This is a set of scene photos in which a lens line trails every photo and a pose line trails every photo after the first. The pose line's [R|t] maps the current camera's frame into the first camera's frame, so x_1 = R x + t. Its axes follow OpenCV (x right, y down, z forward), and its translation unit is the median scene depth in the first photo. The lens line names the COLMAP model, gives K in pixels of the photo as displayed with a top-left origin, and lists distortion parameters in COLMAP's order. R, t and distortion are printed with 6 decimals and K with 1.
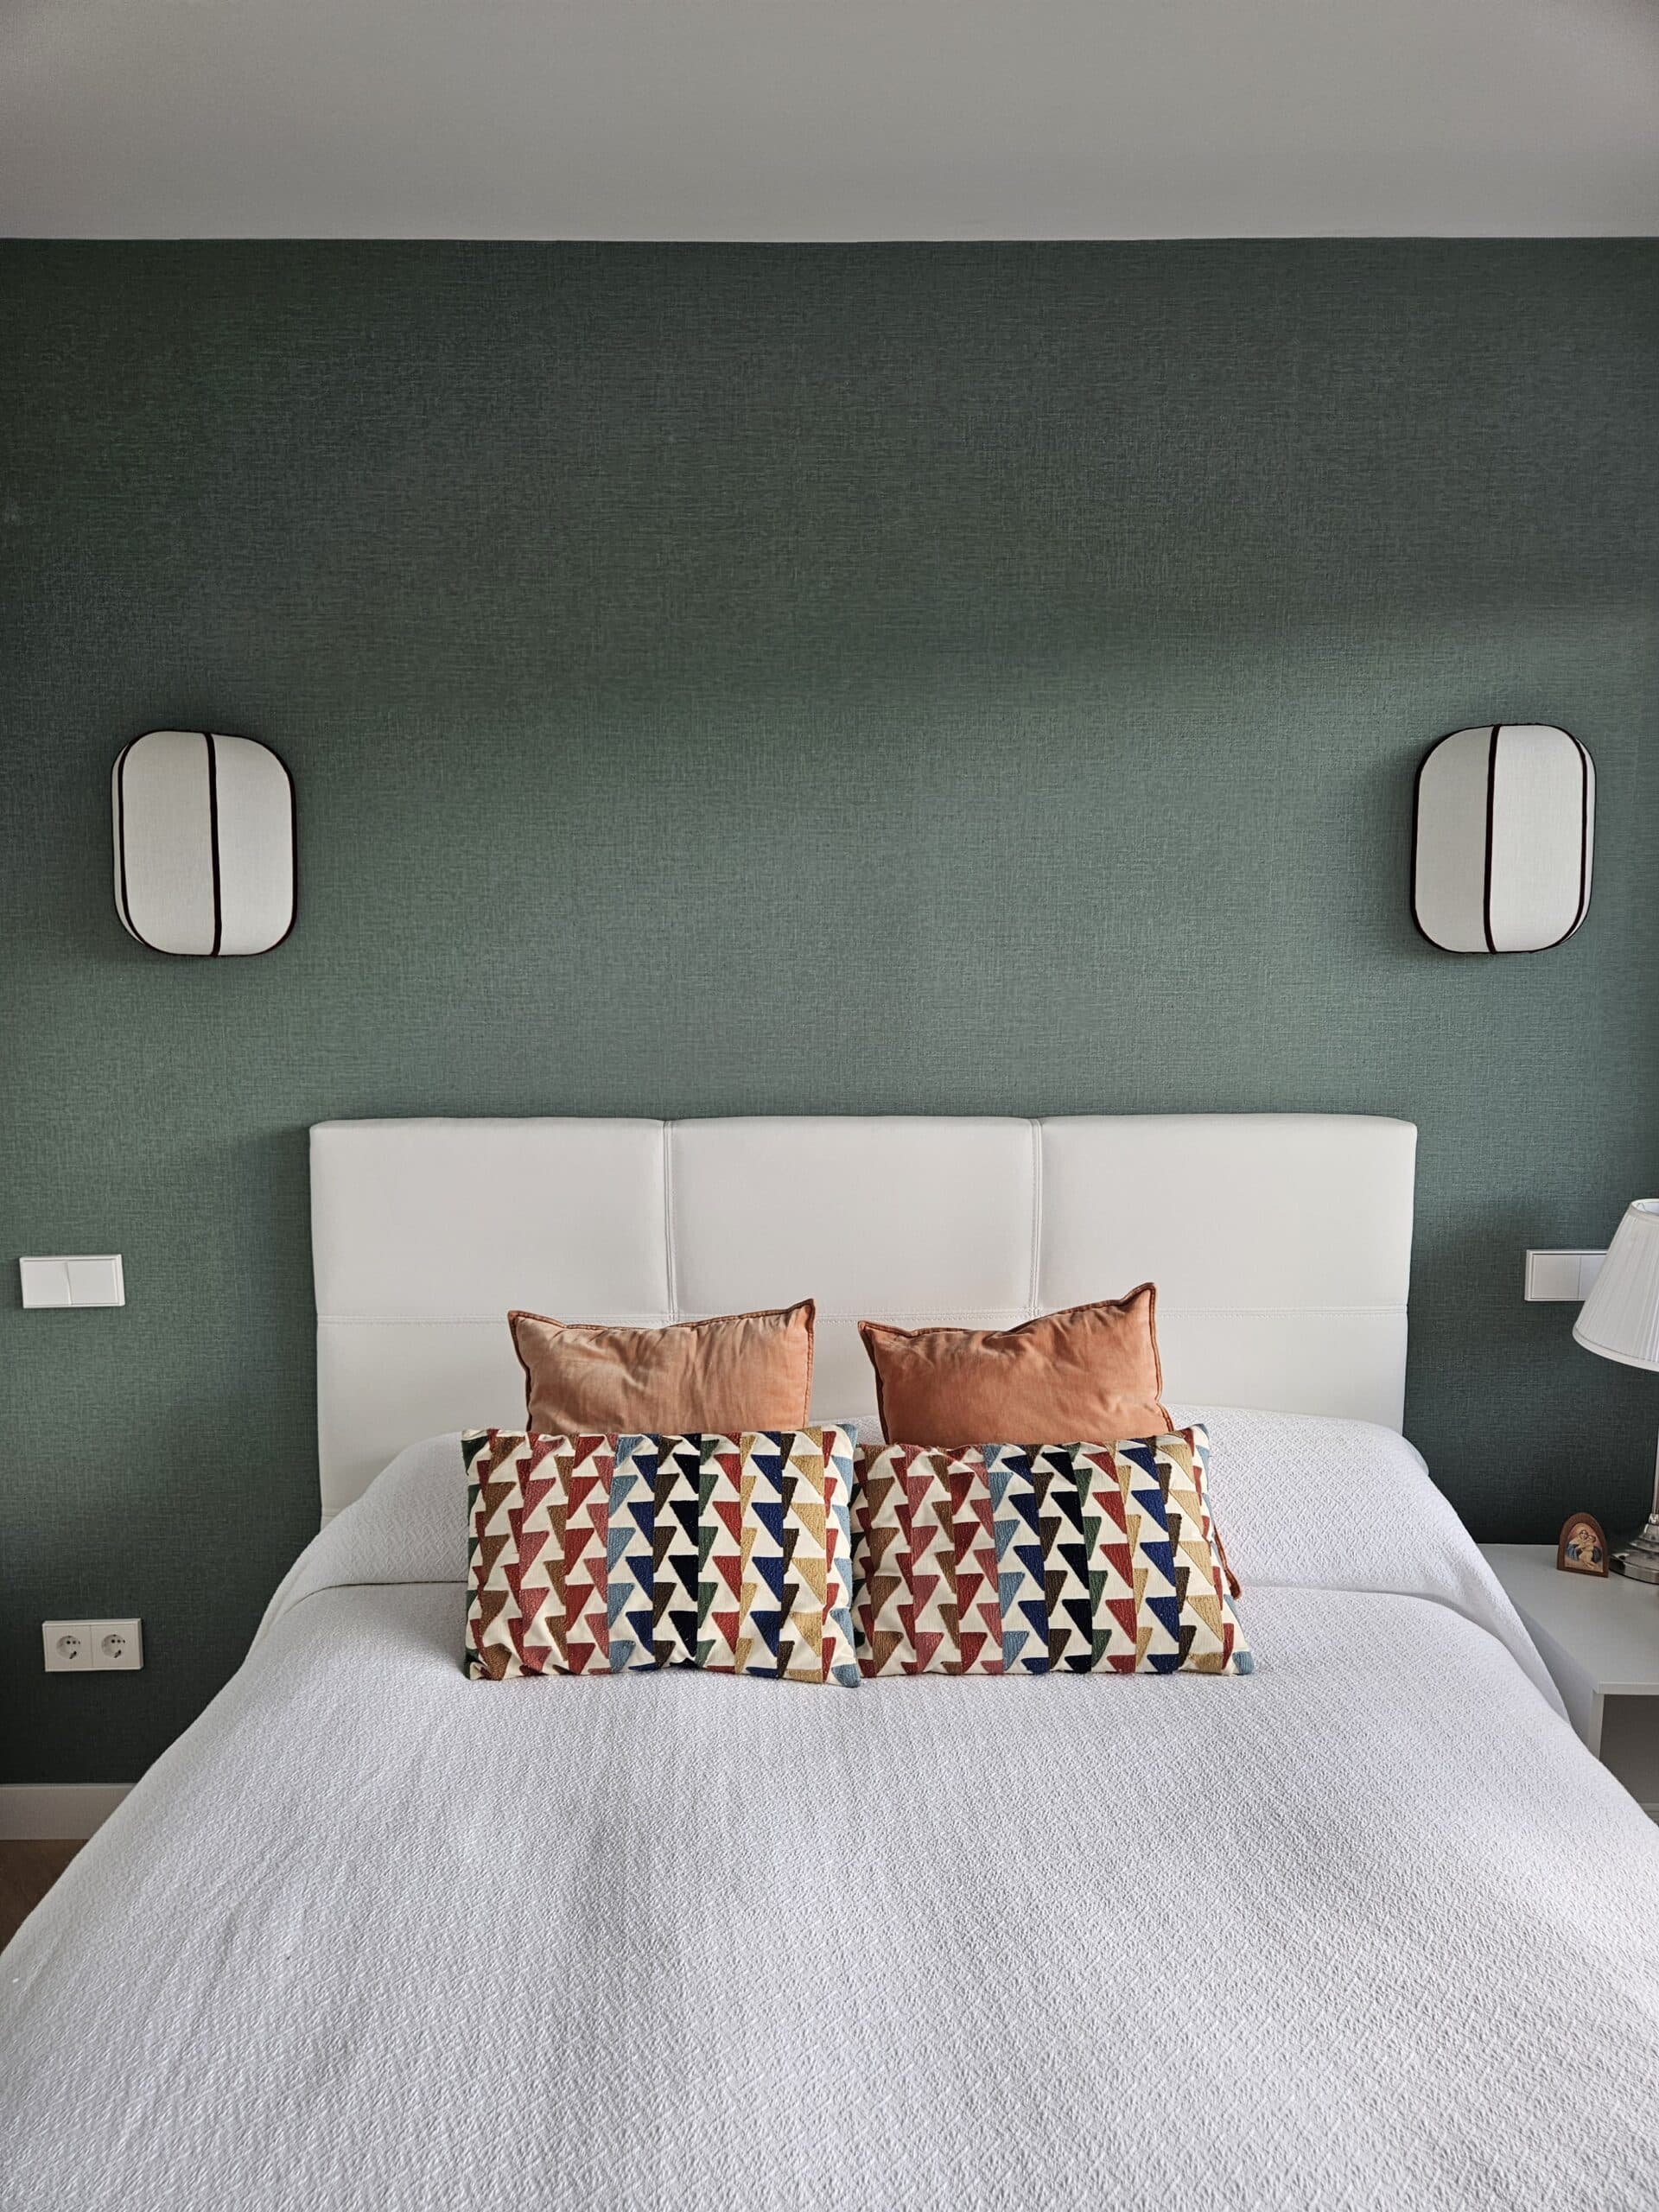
lens RADIAL K [[1482.5, 0, 823.4], [0, 1482.5, 1115.4], [0, 0, 1]] dist [0.085420, -0.071600]
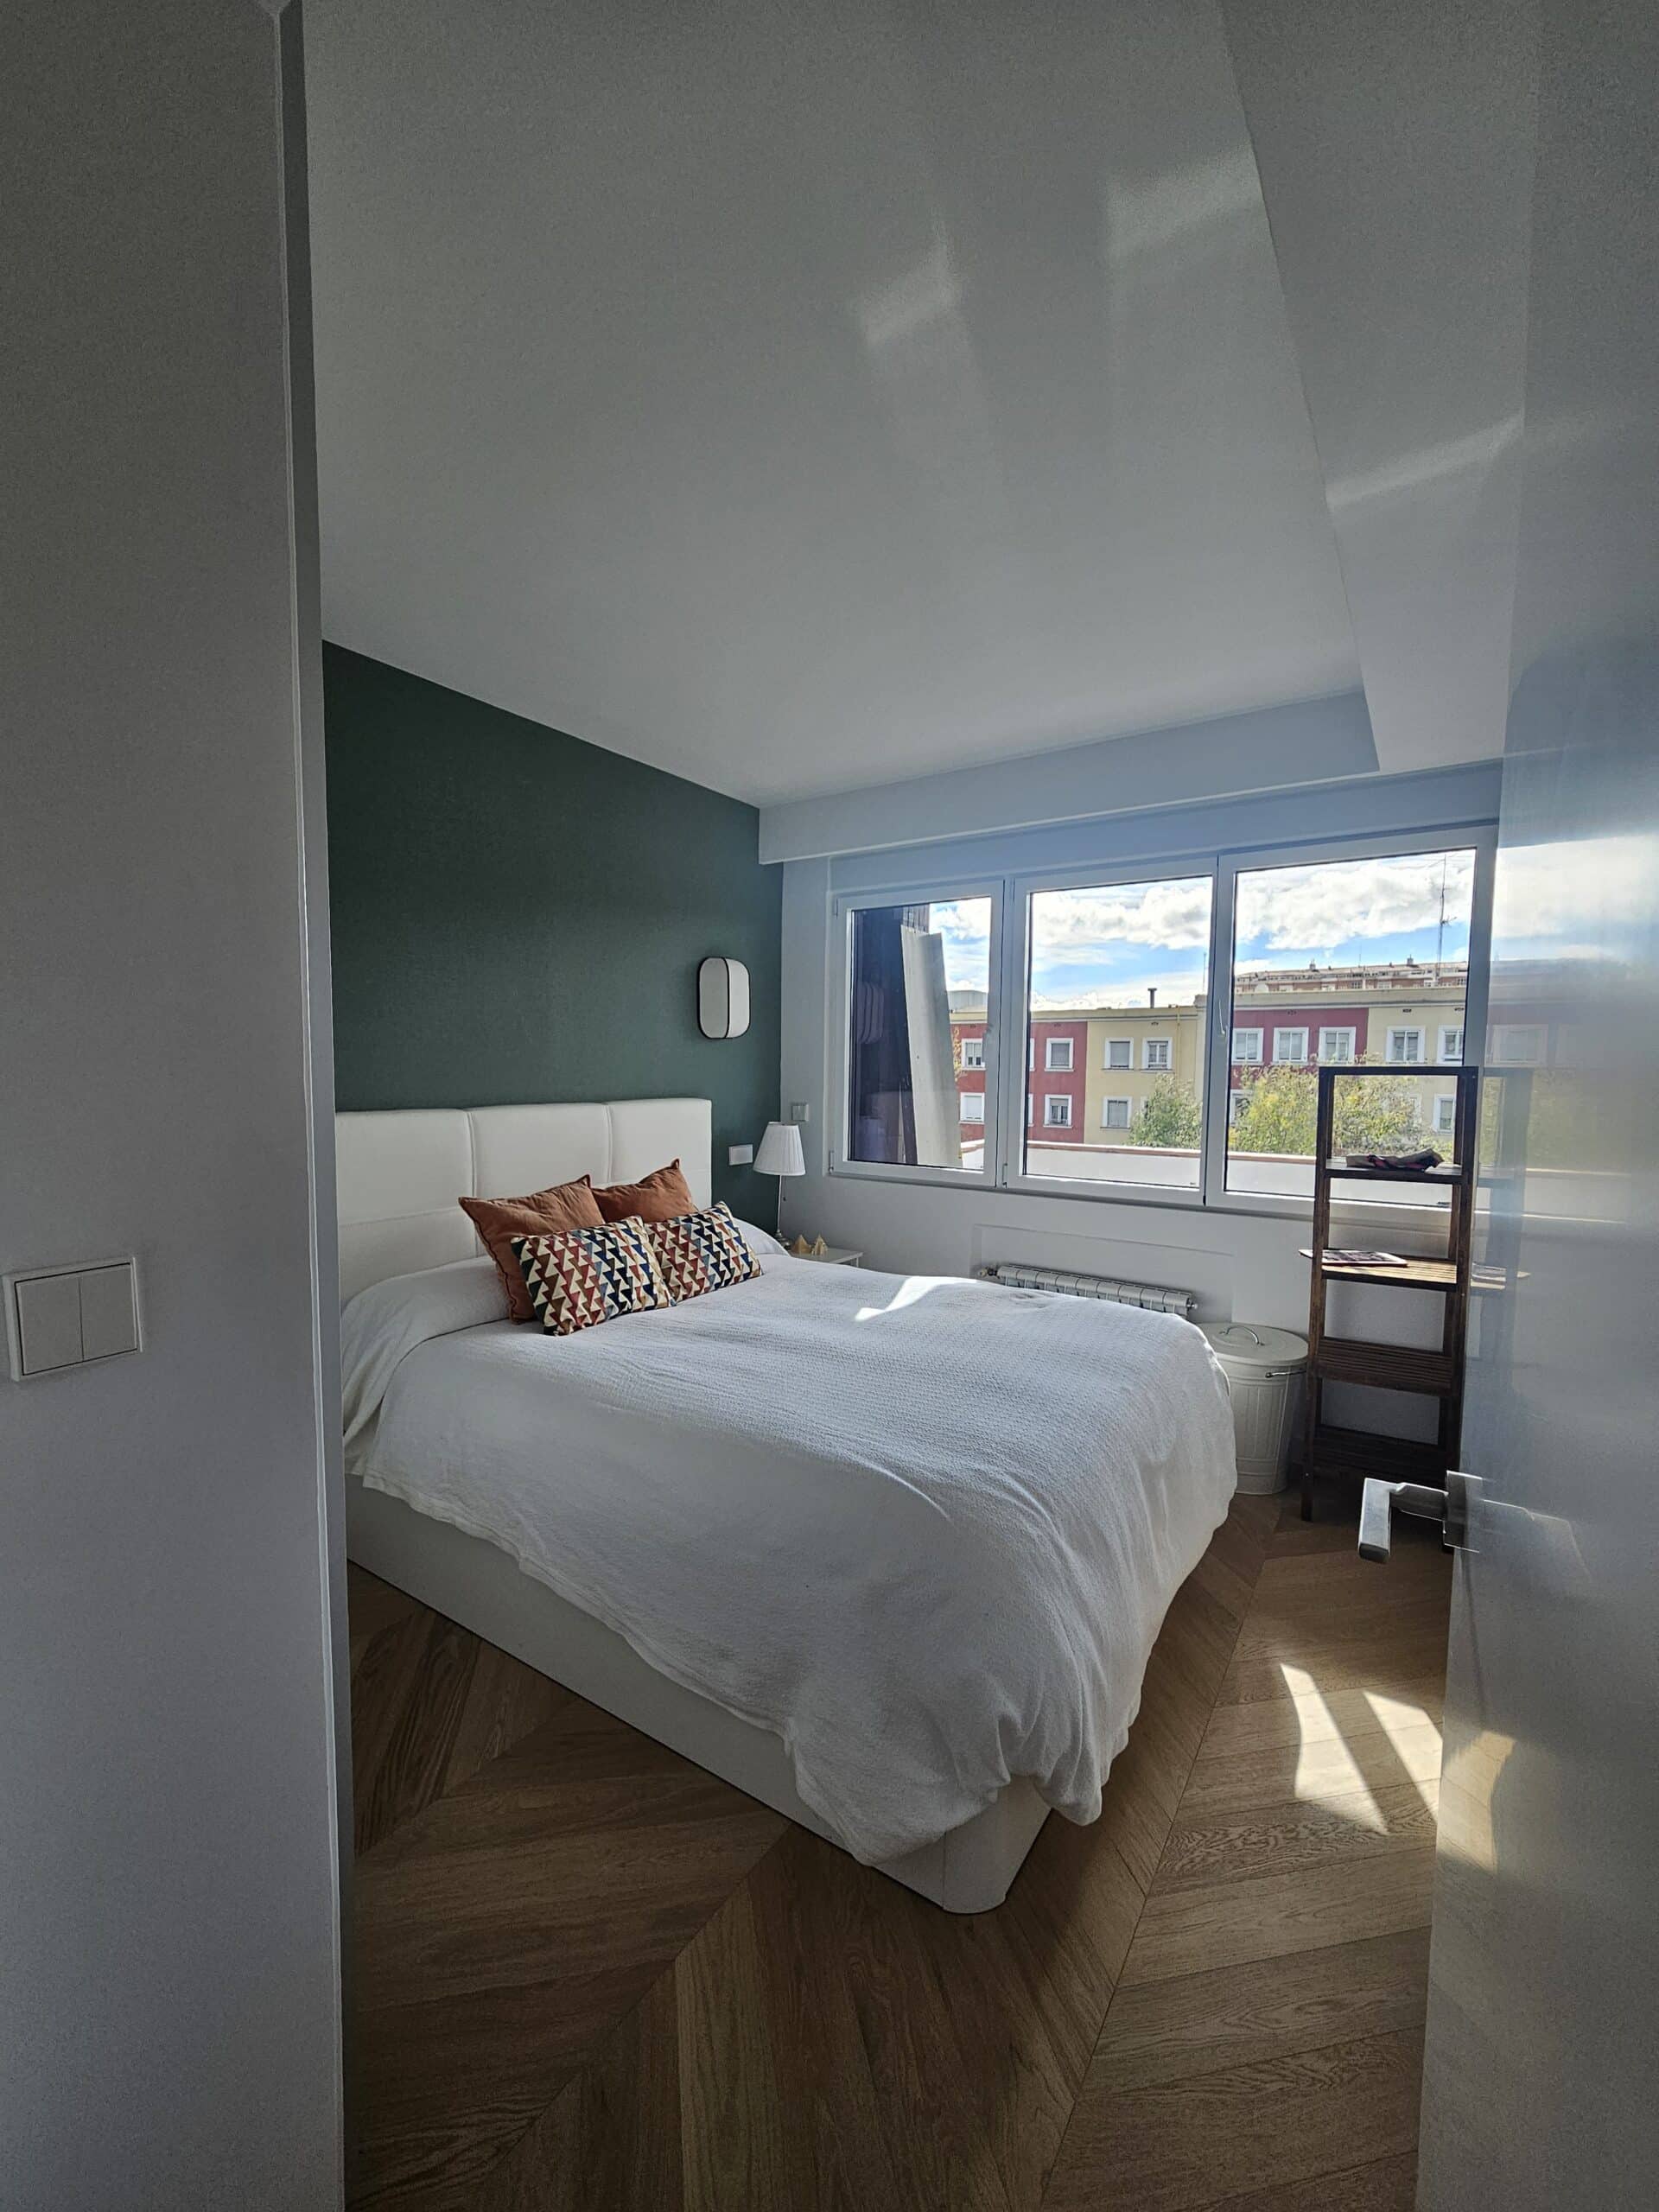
lens RADIAL K [[917.2, 0, 821.5], [0, 917.2, 1120.7], [0, 0, 1]] dist [-0.002317, 0.000680]
pose [[0.566273, -0.046053, 0.822930, -1.112839], [0.095697, 0.995359, -0.010148, 0.102712], [-0.818643, 0.084498, 0.568052, -0.130133]]
